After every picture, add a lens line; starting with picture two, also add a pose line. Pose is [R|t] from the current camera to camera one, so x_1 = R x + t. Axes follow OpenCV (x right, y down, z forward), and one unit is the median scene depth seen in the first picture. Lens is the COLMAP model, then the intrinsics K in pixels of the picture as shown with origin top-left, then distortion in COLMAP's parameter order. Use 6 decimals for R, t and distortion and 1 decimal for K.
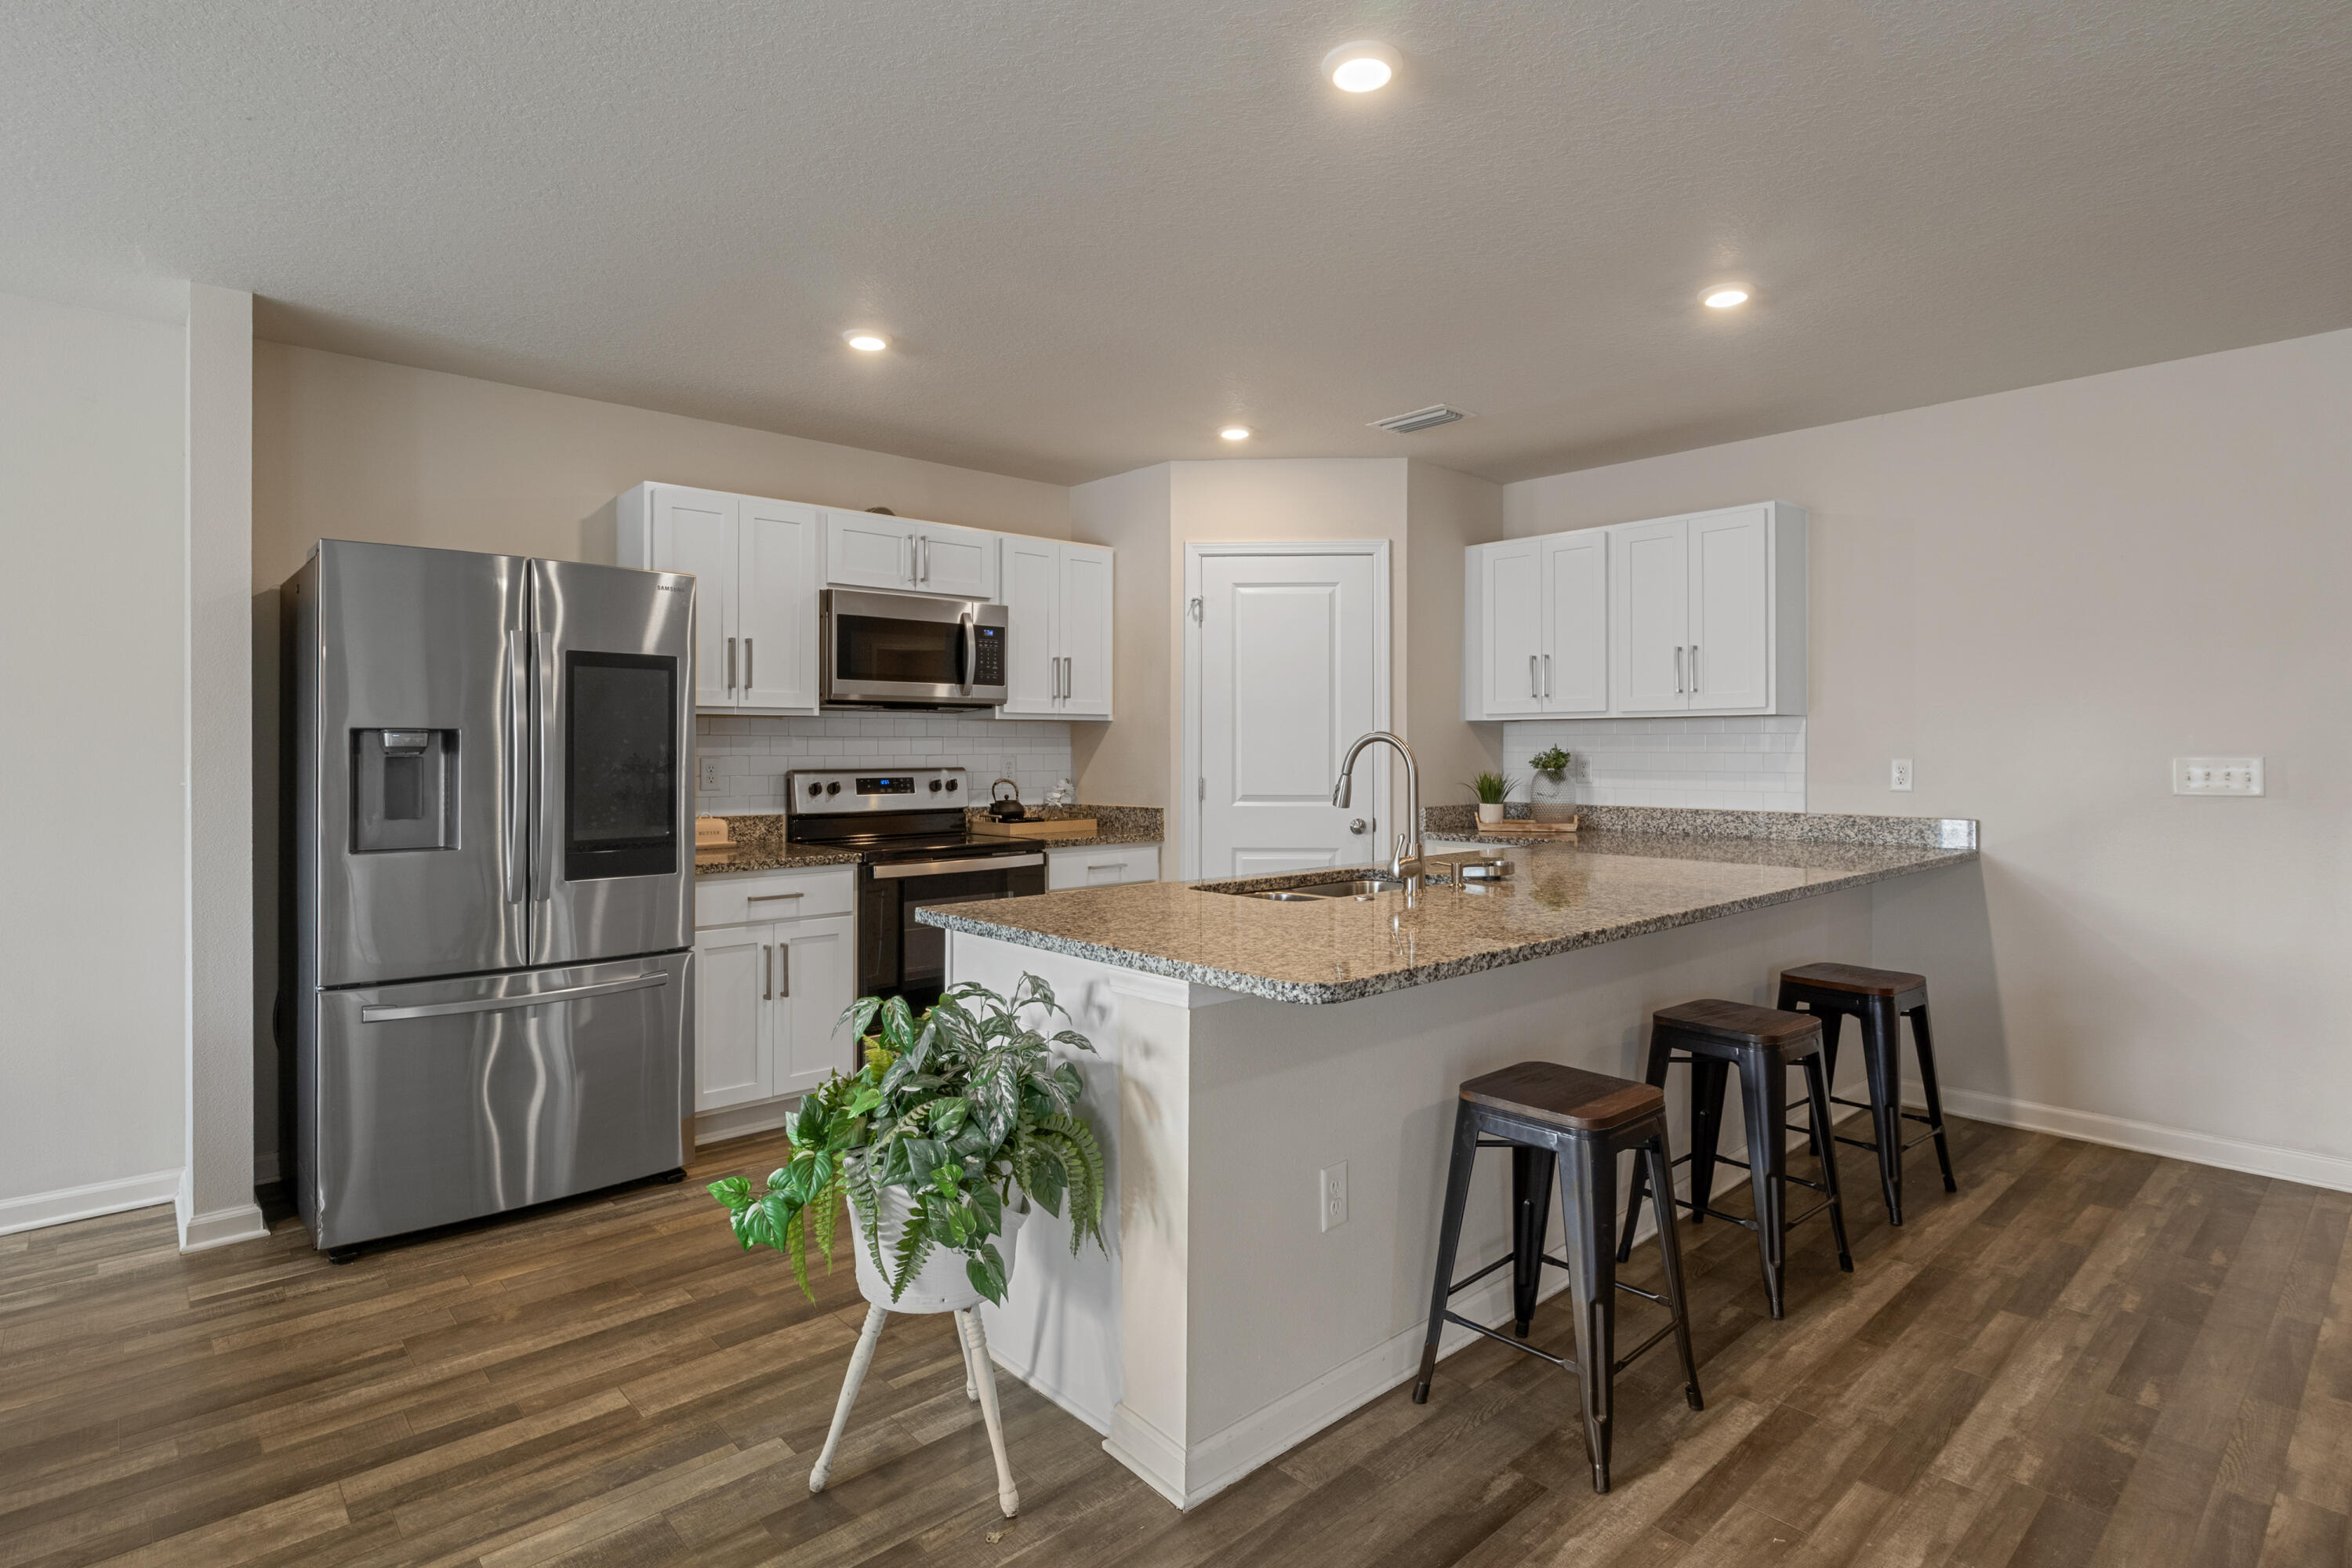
lens RADIAL K [[1191.0, 0, 1193.1], [0, 1191.0, 798.5], [0, 0, 1]] dist [-0.006216, 0.000592]
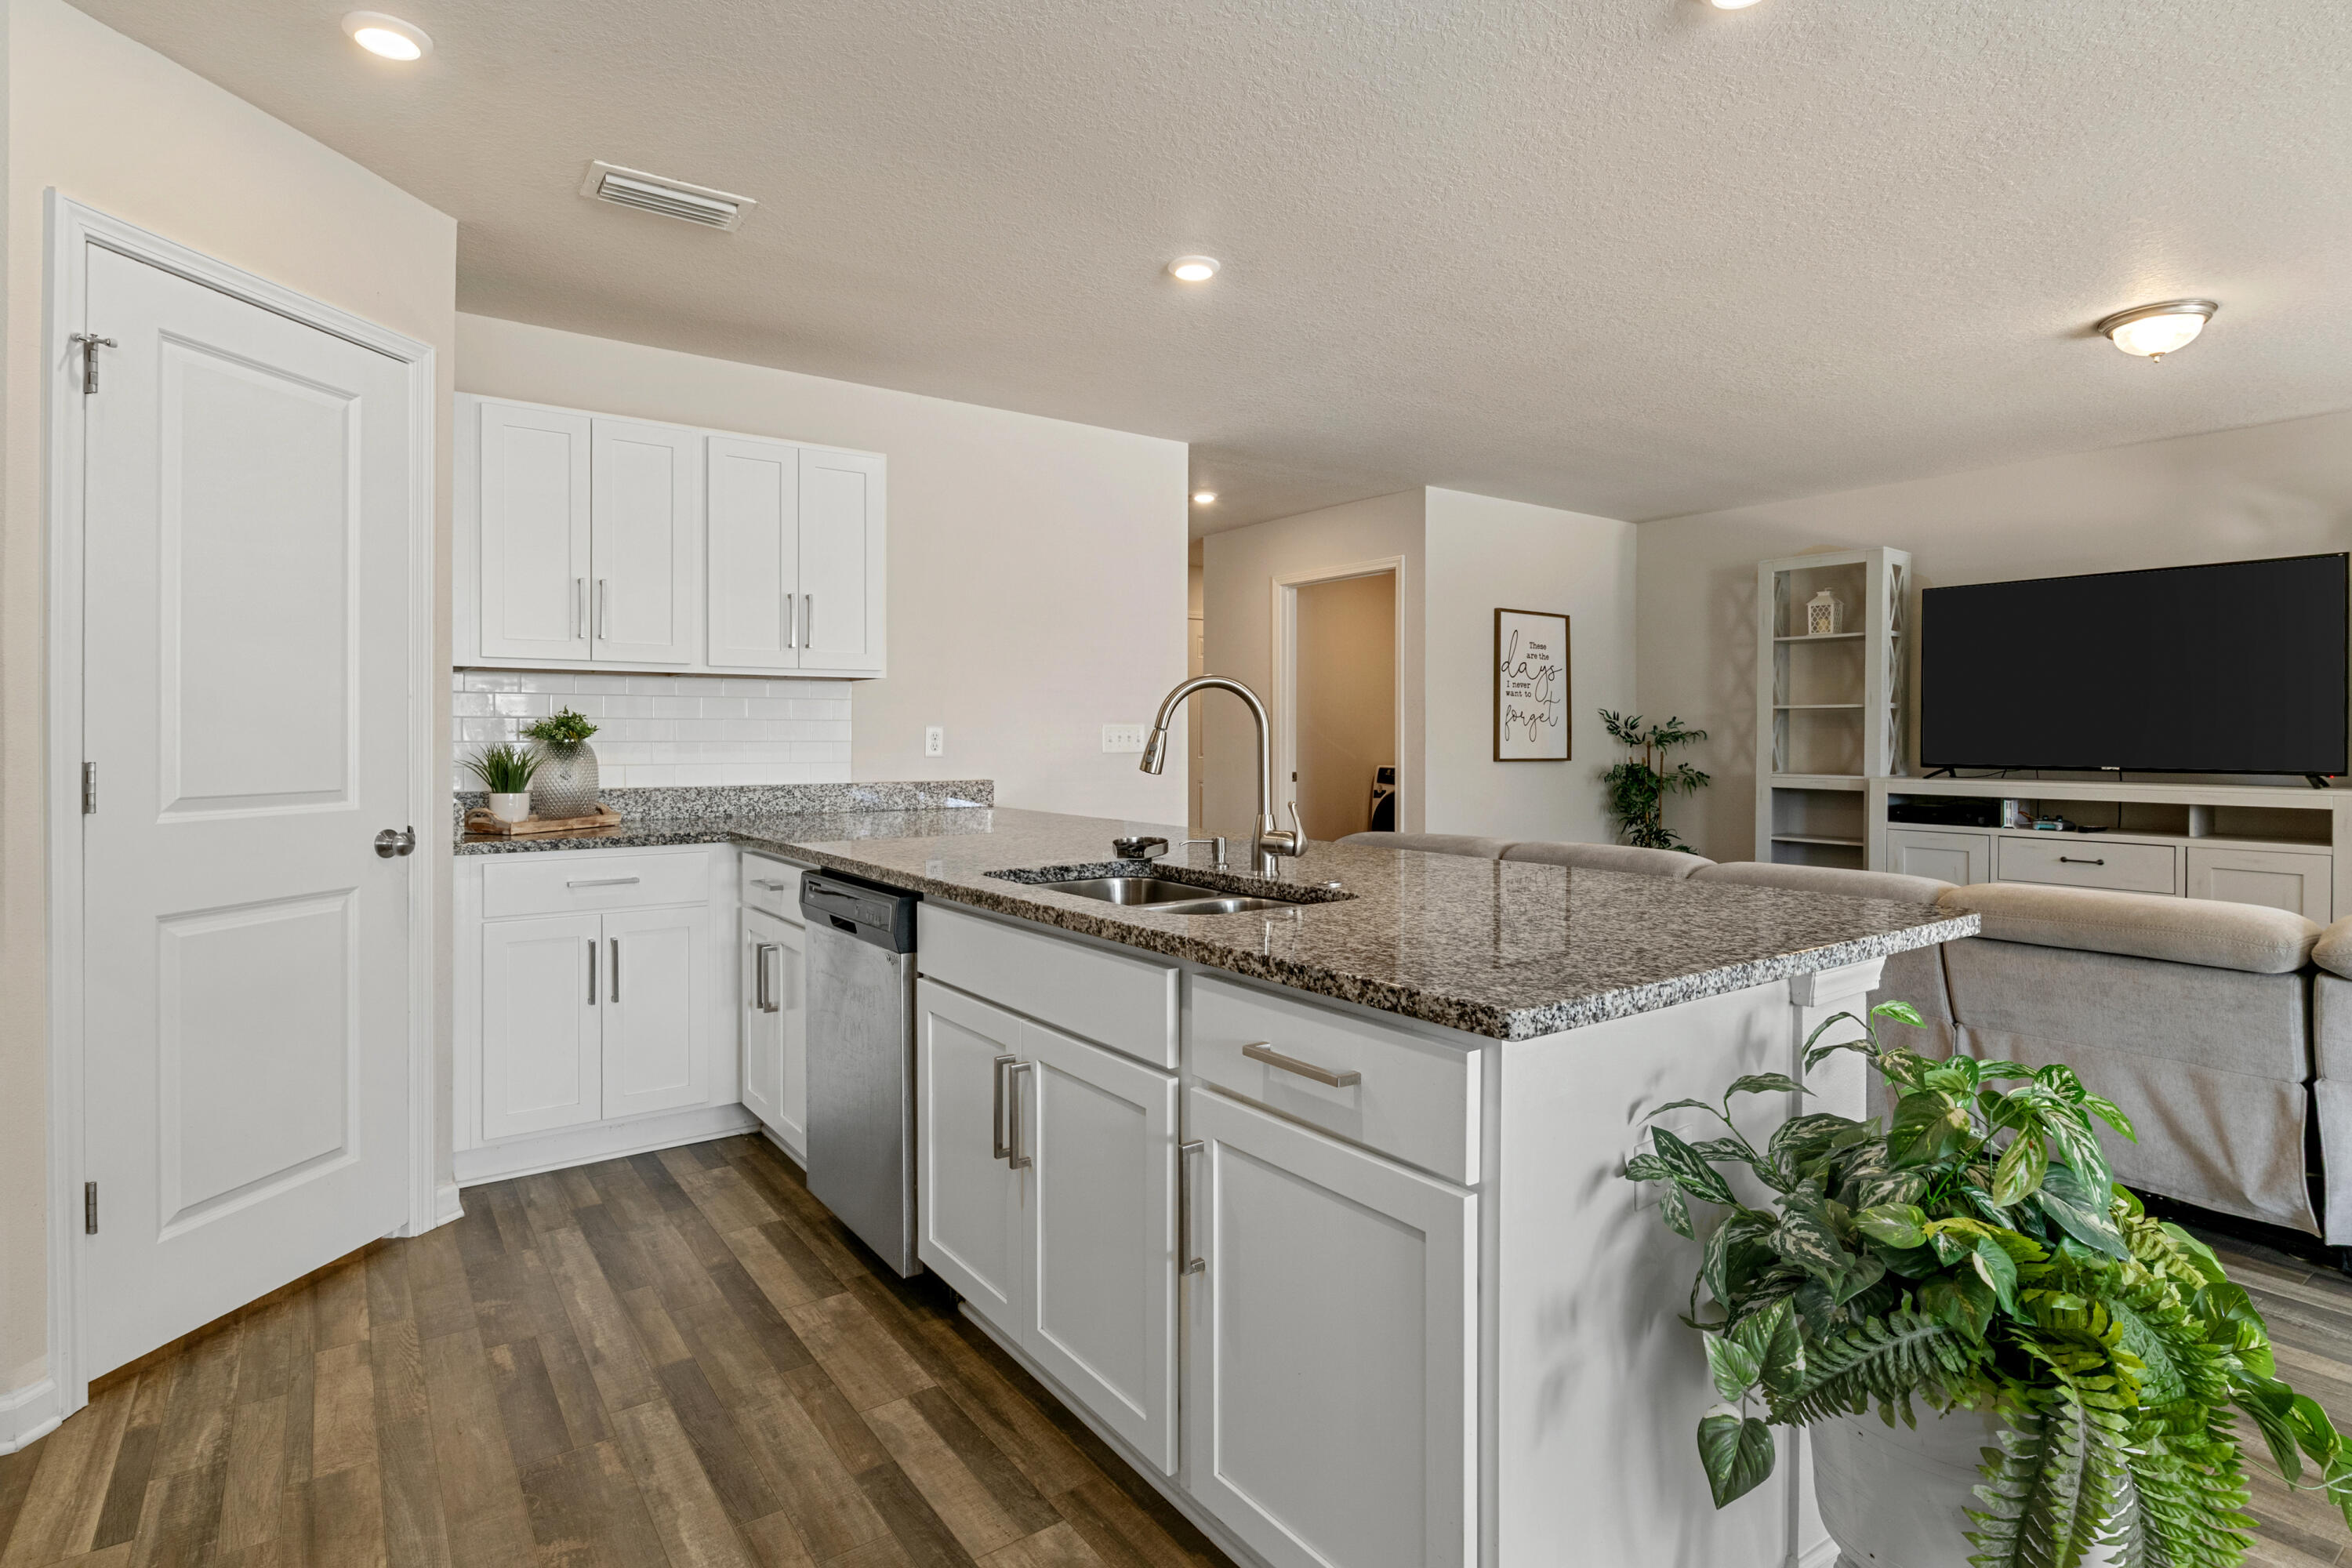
lens RADIAL K [[1191.0, 0, 1185.3], [0, 1191.0, 744.9], [0, 0, 1]] dist [-0.006216, 0.000592]
pose [[0.125025, -0.005110, 0.992140, -0.383697], [0.043232, 0.999065, -0.000302, -0.006298], [-0.991211, 0.042930, 0.125129, 0.592570]]
